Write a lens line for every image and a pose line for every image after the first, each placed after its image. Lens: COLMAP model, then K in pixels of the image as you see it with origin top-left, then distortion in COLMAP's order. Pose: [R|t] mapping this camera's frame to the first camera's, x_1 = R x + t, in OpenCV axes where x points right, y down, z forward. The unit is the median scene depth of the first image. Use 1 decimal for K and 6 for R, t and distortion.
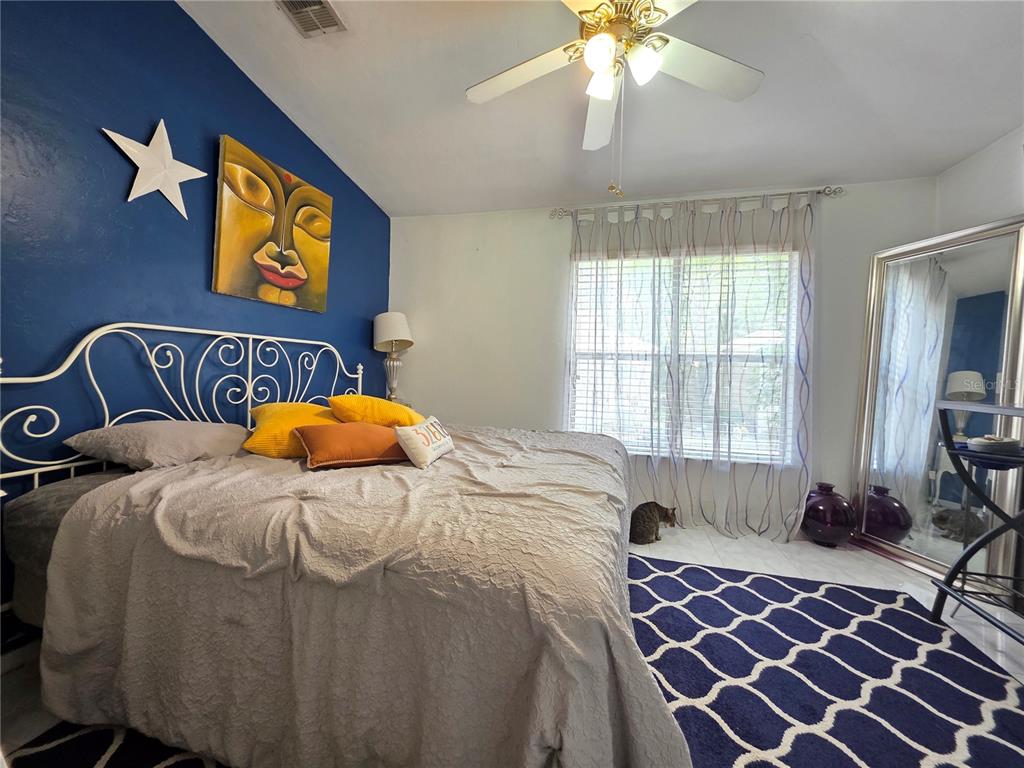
lens RADIAL K [[418.6, 0, 497.6], [0, 418.6, 374.5], [0, 0, 1]] dist [-0.000786, 0.000254]
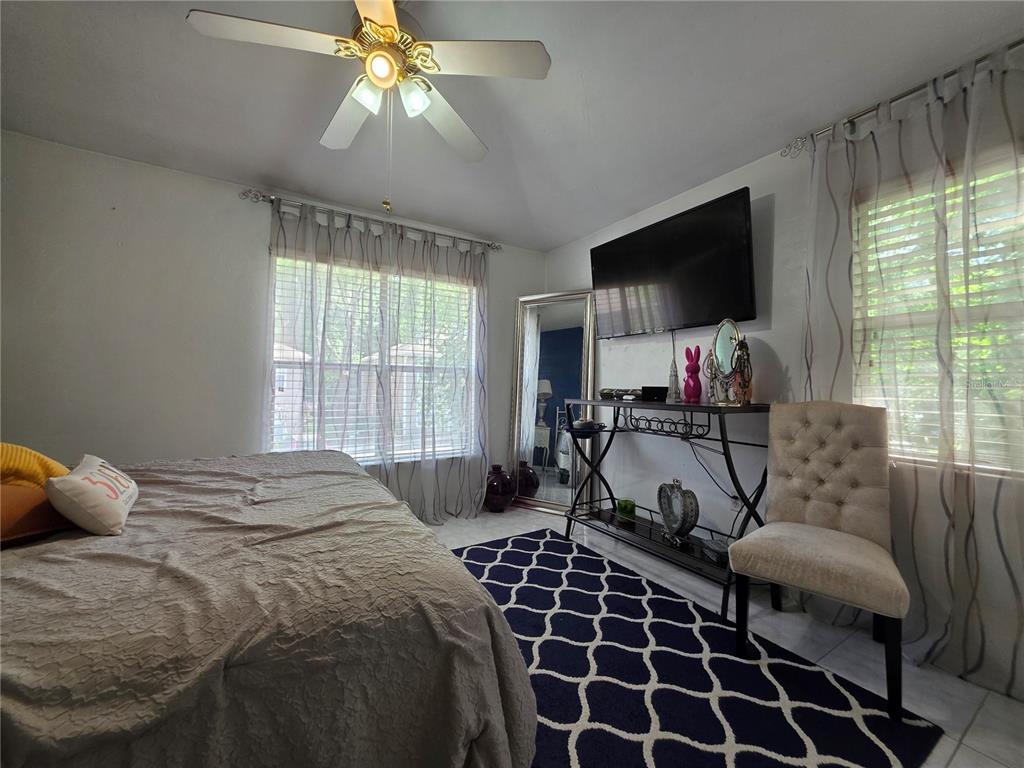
lens RADIAL K [[418.6, 0, 525.8], [0, 418.6, 374.1], [0, 0, 1]] dist [-0.000786, 0.000254]
pose [[0.661680, 0.003165, 0.749779, -0.219941], [0.013457, 0.999780, -0.016095, -0.007313], [-0.749665, 0.020739, 0.661492, 0.065935]]
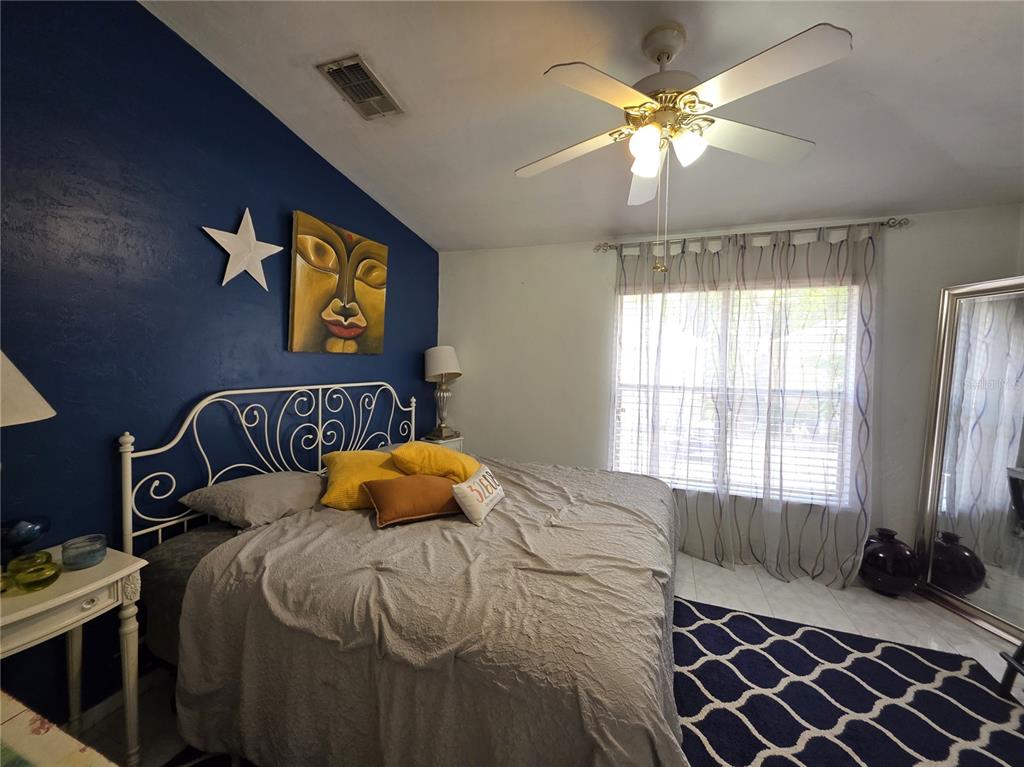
lens RADIAL K [[418.6, 0, 495.9], [0, 418.6, 377.5], [0, 0, 1]] dist [-0.000786, 0.000254]
pose [[0.994716, -0.004360, -0.102575, -0.015788], [0.005877, 0.999878, 0.014496, -0.157572], [0.102499, -0.015022, 0.994620, -0.066112]]
